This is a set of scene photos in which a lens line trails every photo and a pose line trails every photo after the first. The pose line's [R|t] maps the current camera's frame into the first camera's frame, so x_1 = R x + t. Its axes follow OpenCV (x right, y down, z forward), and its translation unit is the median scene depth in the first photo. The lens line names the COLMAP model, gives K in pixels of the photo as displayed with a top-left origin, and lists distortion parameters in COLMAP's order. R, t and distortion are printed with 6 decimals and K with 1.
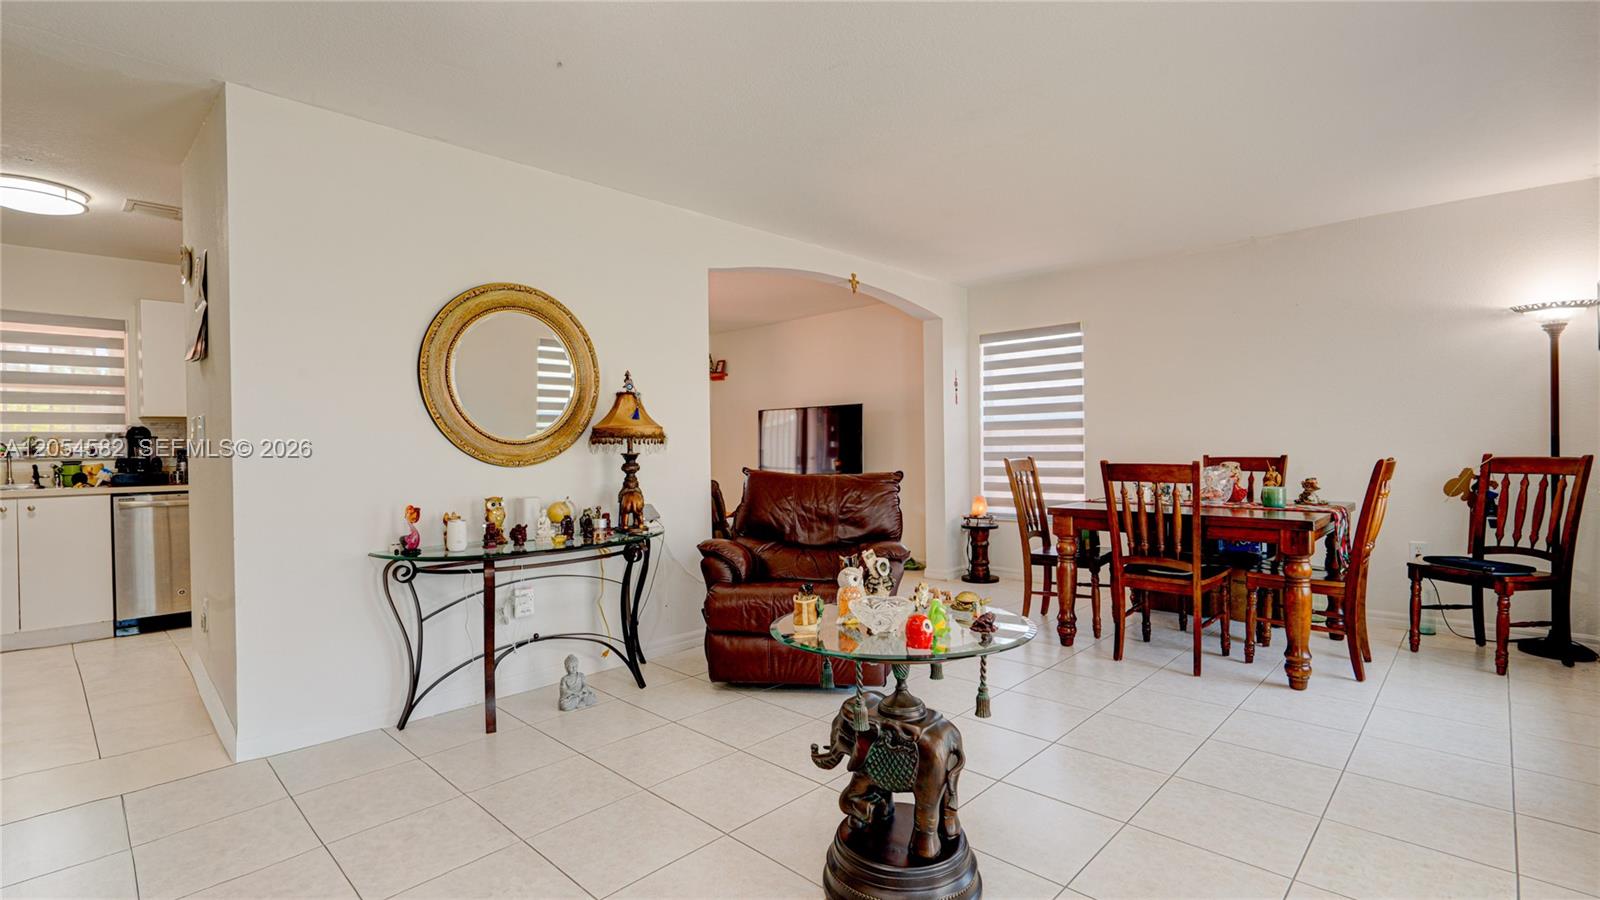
lens RADIAL K [[728.0, 0, 798.0], [0, 728.0, 453.9], [0, 0, 1]] dist [0.002368, 0.000073]
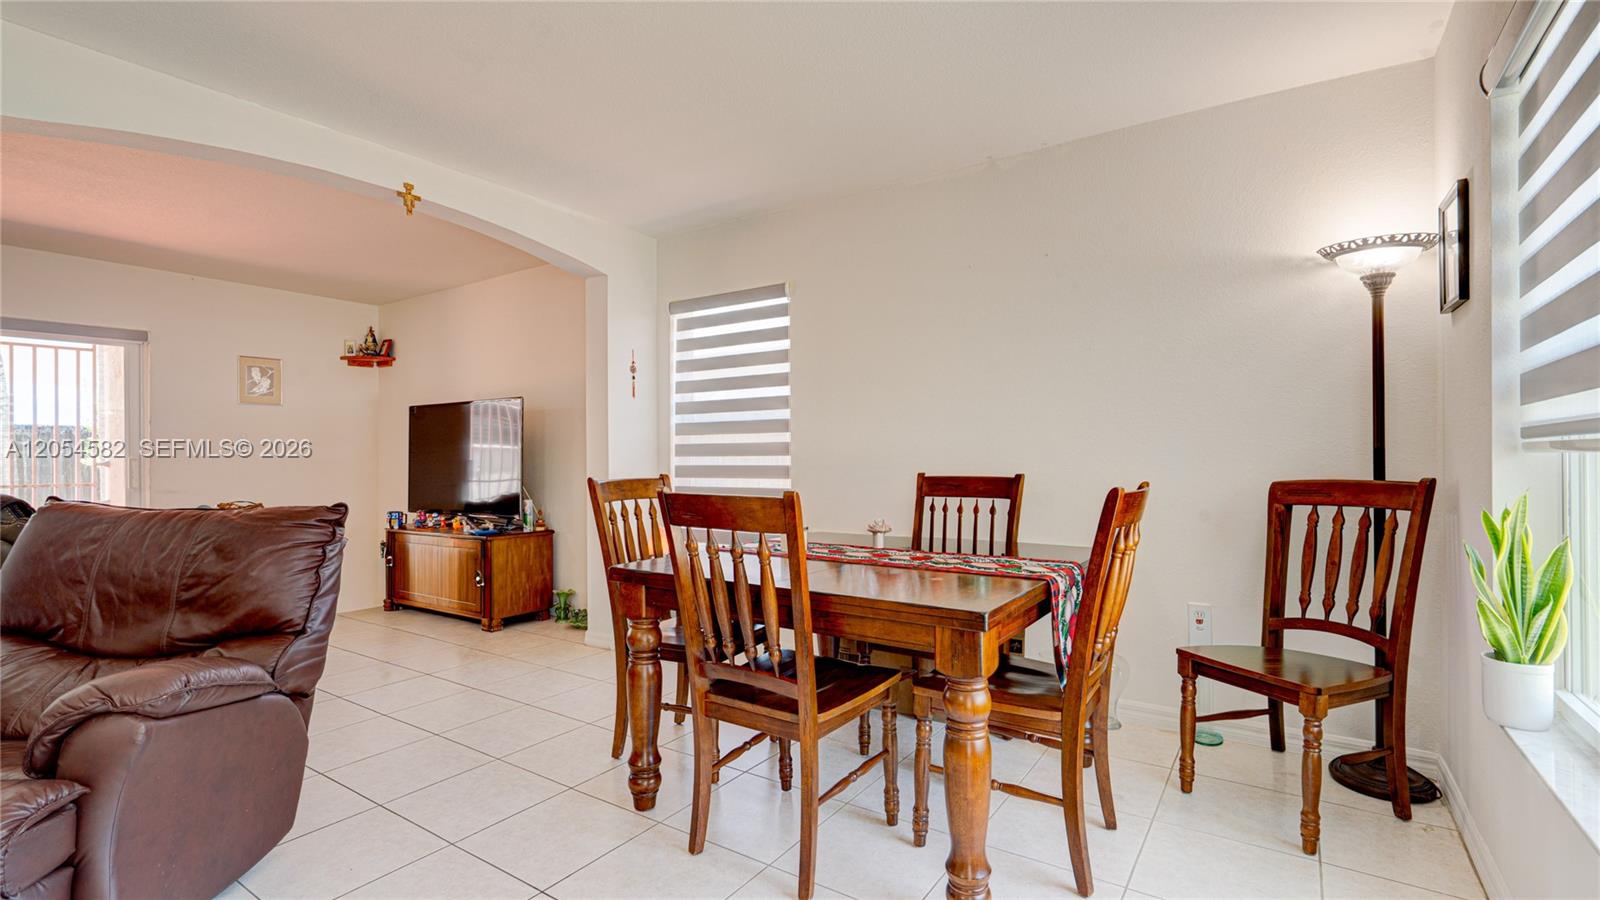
lens RADIAL K [[728.0, 0, 799.1], [0, 728.0, 455.1], [0, 0, 1]] dist [0.002368, 0.000073]
pose [[0.986398, 0.006260, 0.164255, 0.414912], [-0.004466, 0.999926, -0.011293, -0.008456], [-0.164314, 0.010406, 0.986353, 0.437827]]
